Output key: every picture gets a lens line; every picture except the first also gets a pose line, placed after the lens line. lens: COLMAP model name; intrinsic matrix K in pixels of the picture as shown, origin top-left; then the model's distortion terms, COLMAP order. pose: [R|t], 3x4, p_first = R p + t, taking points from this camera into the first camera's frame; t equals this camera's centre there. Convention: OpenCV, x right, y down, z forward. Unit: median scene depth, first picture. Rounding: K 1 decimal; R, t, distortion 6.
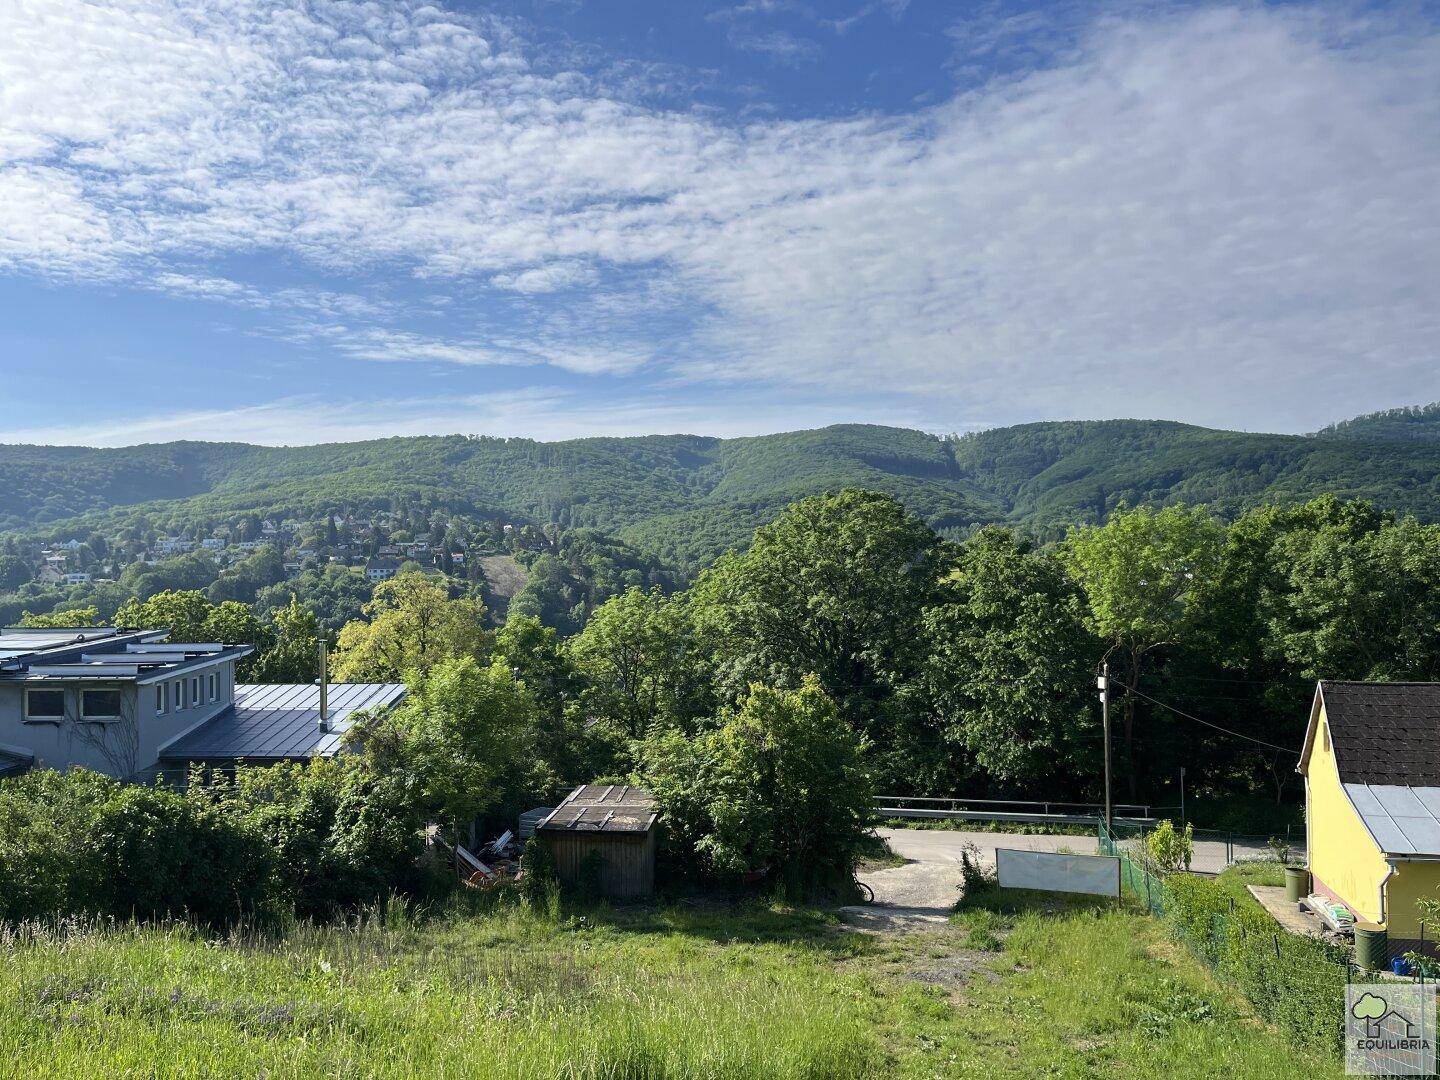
lens RADIAL K [[862.7, 0, 719.7], [0, 862.7, 513.0], [0, 0, 1]] dist [0.004499, 0.001876]
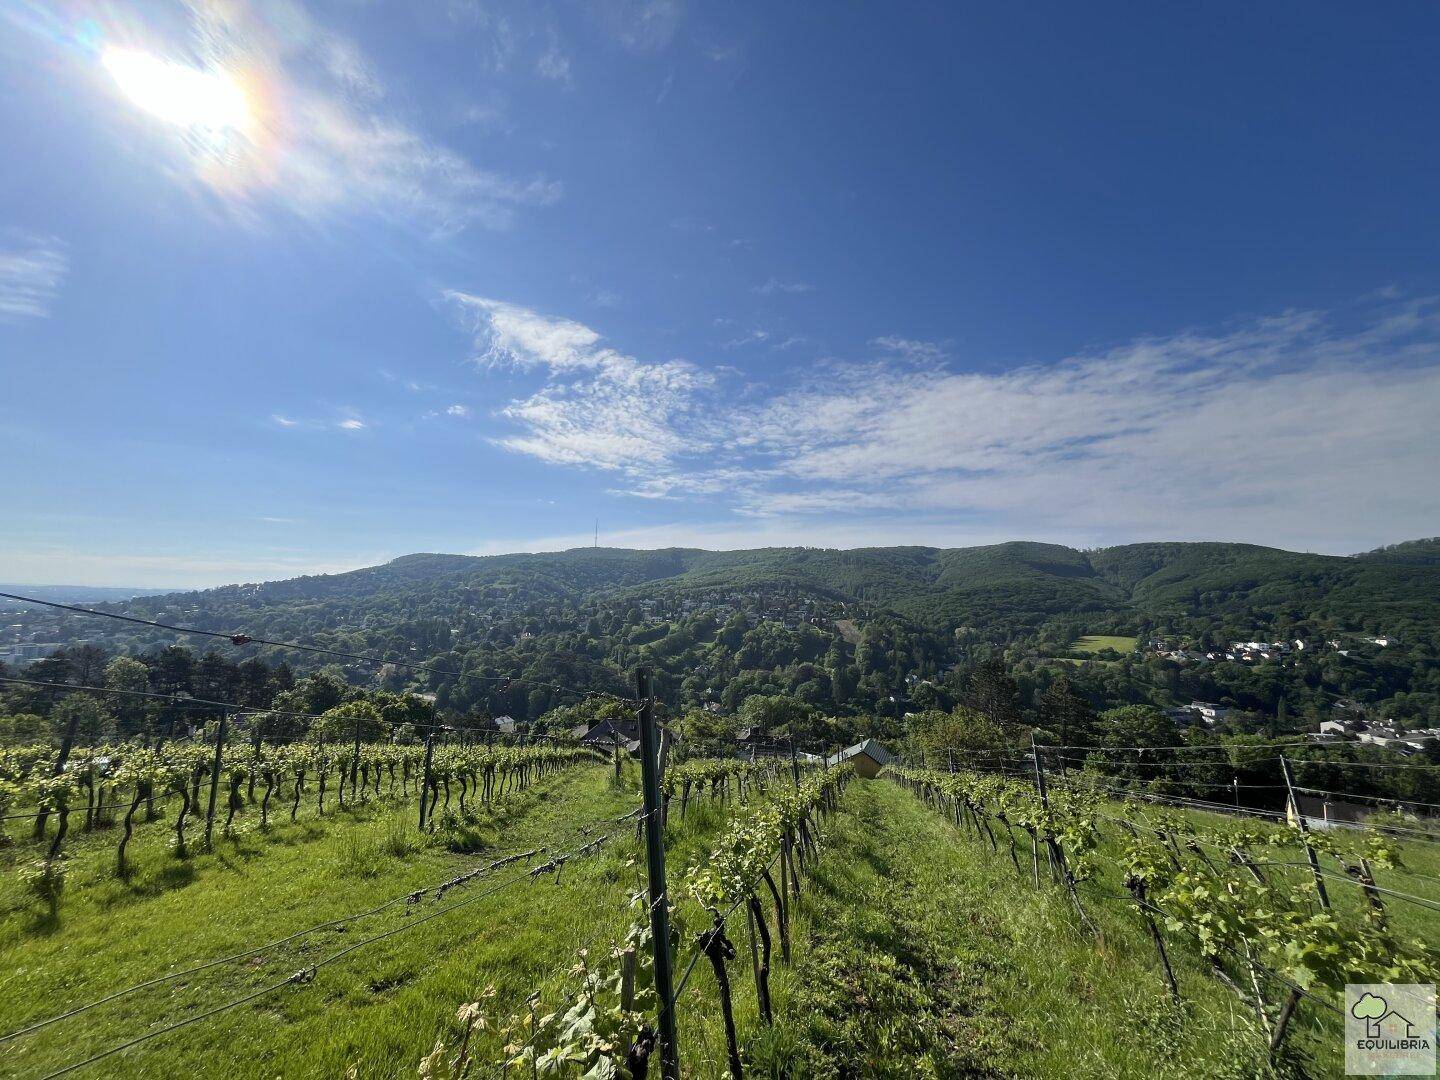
lens RADIAL K [[581.9, 0, 712.5], [0, 581.9, 540.6], [0, 0, 1]] dist [0.000083, -0.000155]
pose [[0.968324, 0.050922, -0.244448, -0.205471], [-0.045738, 0.998593, 0.026841, -0.143321], [0.245471, -0.014810, 0.969291, -0.325506]]
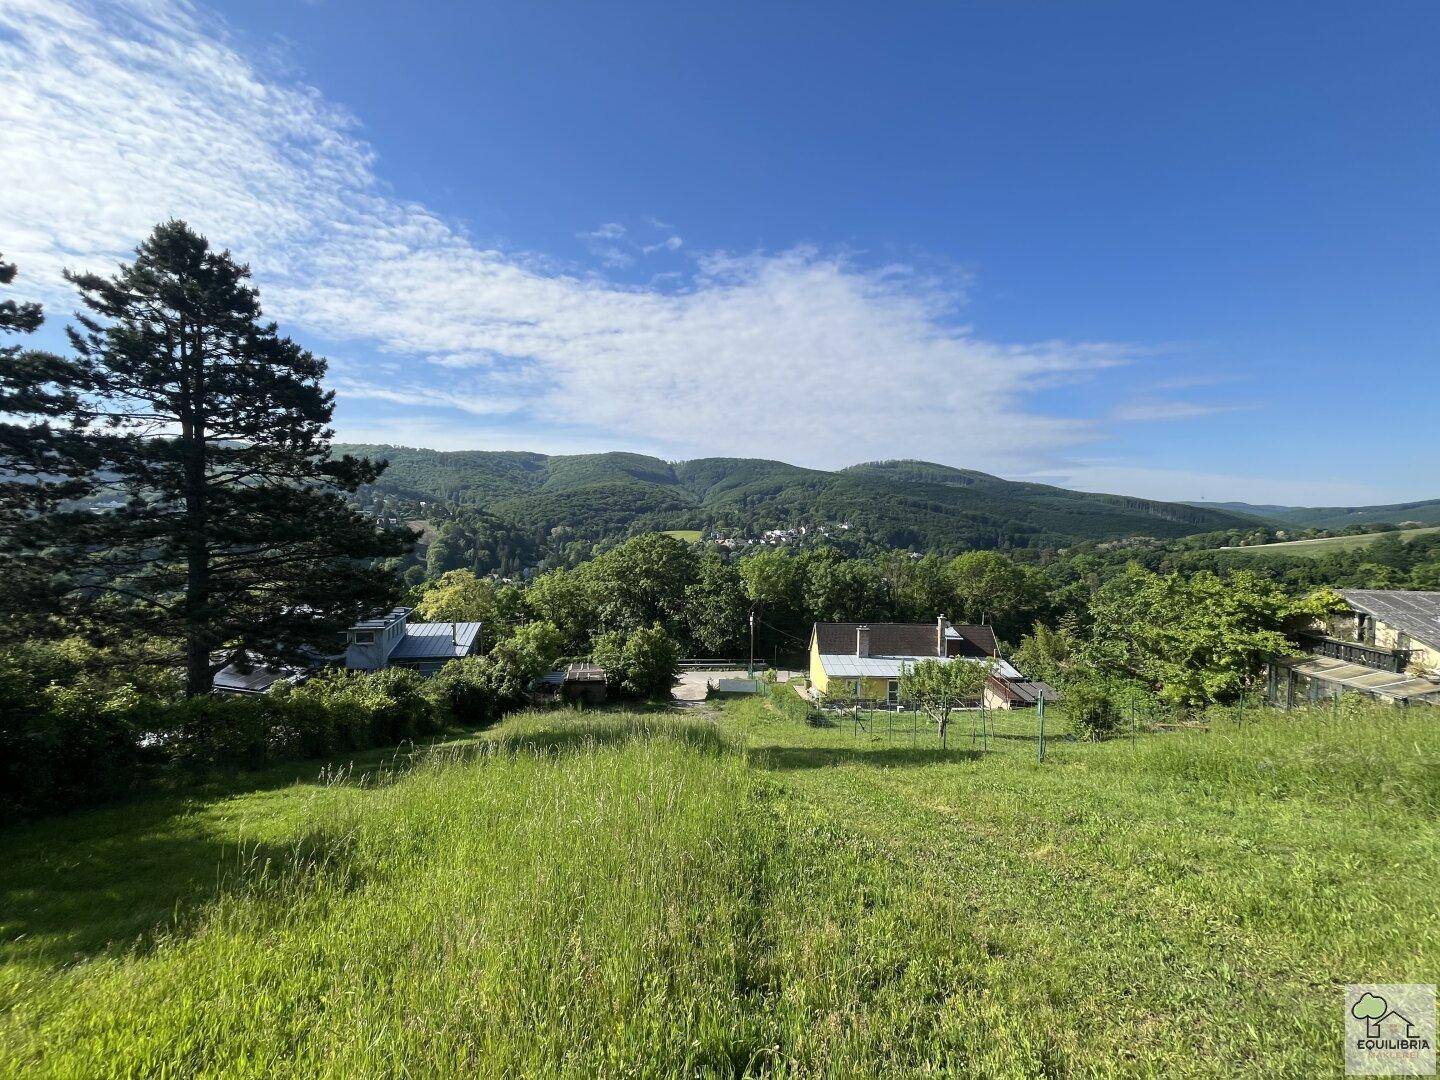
lens RADIAL K [[581.9, 0, 712.5], [0, 581.9, 540.6], [0, 0, 1]] dist [0.000083, -0.000155]
pose [[0.922168, 0.042432, 0.384455, -0.178823], [-0.098949, 0.986770, 0.128433, -0.125760], [-0.373919, -0.156478, 0.914166, -0.278450]]
